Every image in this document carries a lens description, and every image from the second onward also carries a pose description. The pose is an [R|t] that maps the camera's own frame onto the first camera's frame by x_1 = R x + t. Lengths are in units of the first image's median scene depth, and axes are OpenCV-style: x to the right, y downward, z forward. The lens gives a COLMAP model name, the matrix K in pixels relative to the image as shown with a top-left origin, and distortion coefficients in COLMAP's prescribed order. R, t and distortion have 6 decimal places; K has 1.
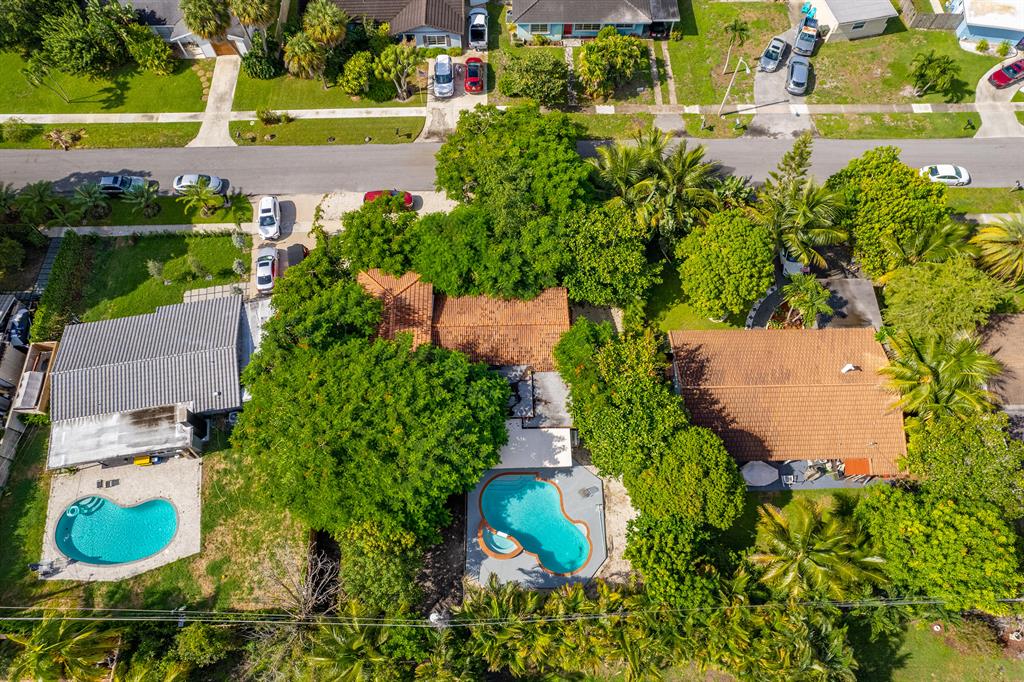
lens RADIAL K [[661.3, 0, 512.0], [0, 661.3, 341.0], [0, 0, 1]] dist [-0.086684, 0.078301]
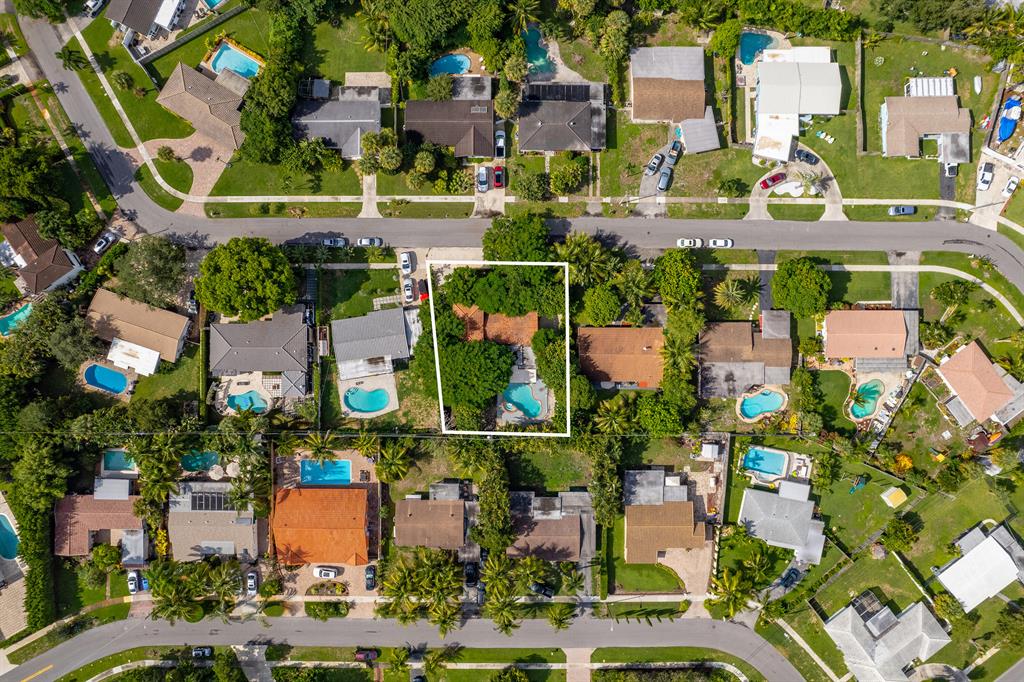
lens RADIAL K [[661.3, 0, 512.0], [0, 661.3, 341.0], [0, 0, 1]] dist [-0.086684, 0.078301]
pose [[0.999848, 0.017273, 0.002455, -0.014568], [-0.016772, 0.912851, 0.407948, -0.872423], [0.004806, -0.407927, 0.913002, -1.150550]]
